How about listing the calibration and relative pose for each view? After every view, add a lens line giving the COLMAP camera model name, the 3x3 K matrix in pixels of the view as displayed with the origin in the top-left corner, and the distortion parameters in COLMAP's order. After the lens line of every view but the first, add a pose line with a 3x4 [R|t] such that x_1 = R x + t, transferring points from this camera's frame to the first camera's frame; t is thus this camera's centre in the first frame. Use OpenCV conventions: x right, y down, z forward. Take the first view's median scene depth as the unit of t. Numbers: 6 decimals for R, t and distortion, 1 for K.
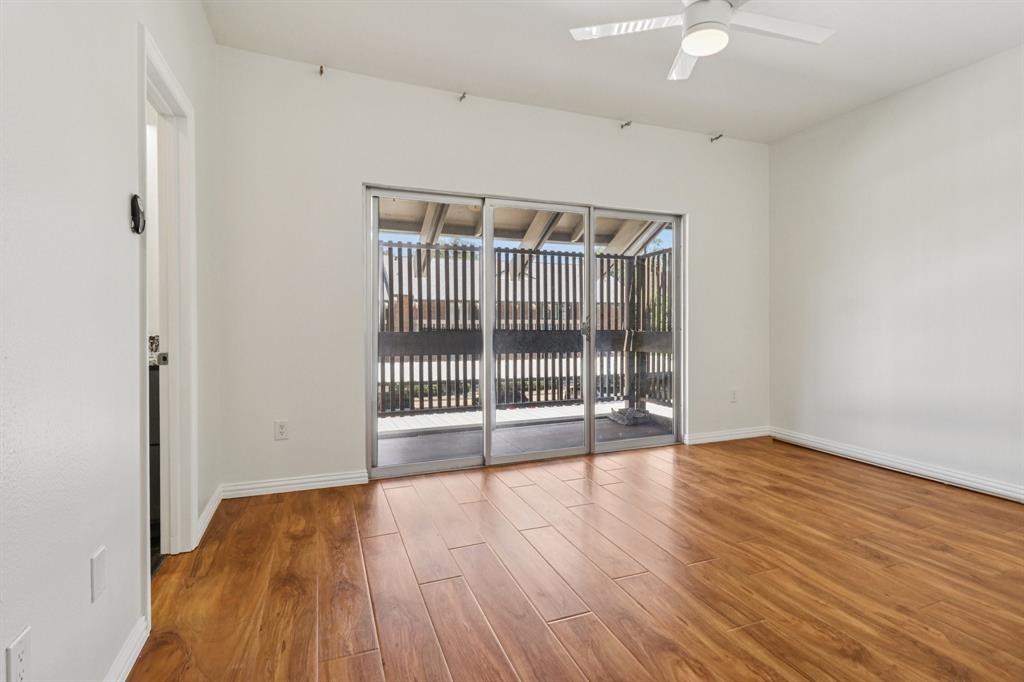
lens RADIAL K [[490.2, 0, 511.1], [0, 490.2, 323.0], [0, 0, 1]] dist [0.014027, -0.014269]
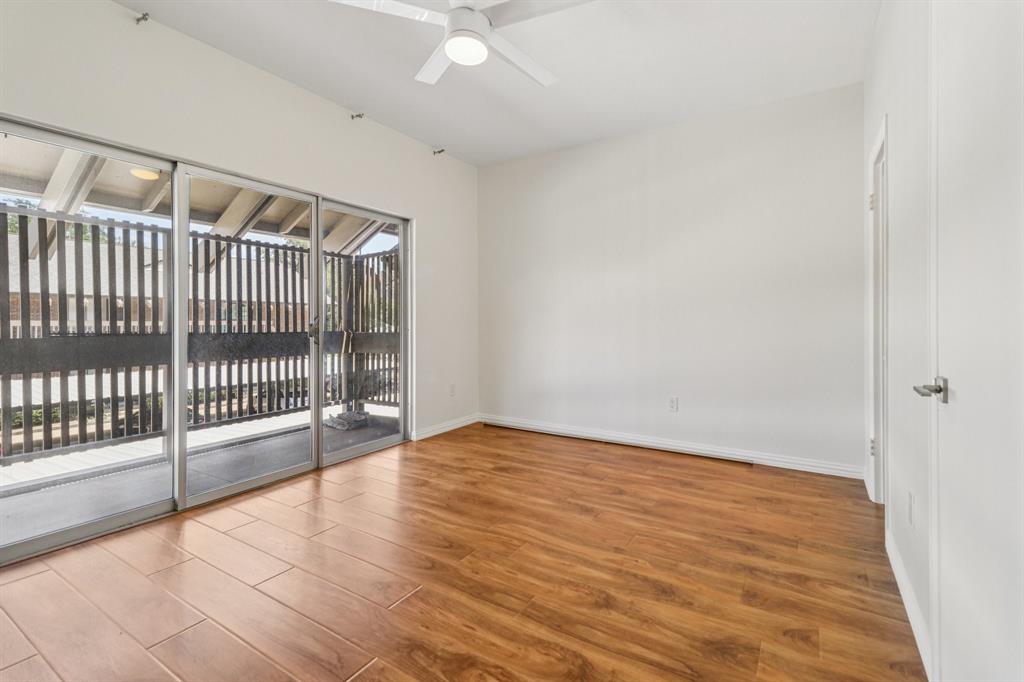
lens RADIAL K [[466.0, 0, 513.2], [0, 466.0, 321.1], [0, 0, 1]] dist [0.027626, -0.010438]
pose [[0.805362, -0.000923, 0.592782, -0.072778], [0.004276, 0.999982, -0.004252, -0.000430], [-0.592767, 0.005959, 0.805352, 0.100878]]
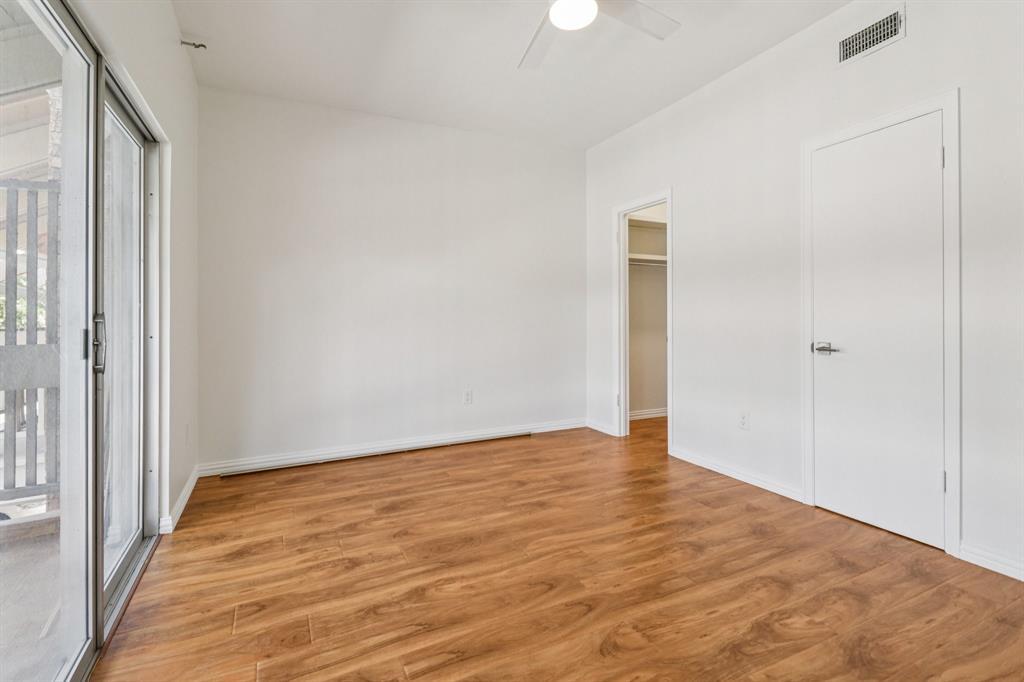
lens RADIAL K [[487.7, 0, 511.2], [0, 487.7, 307.4], [0, 0, 1]] dist [0.038794, -0.014551]
pose [[-0.087475, 0.016016, 0.996038, -0.344604], [0.014522, 0.999785, -0.014801, -0.009735], [-0.996061, 0.013170, -0.087689, 0.794289]]
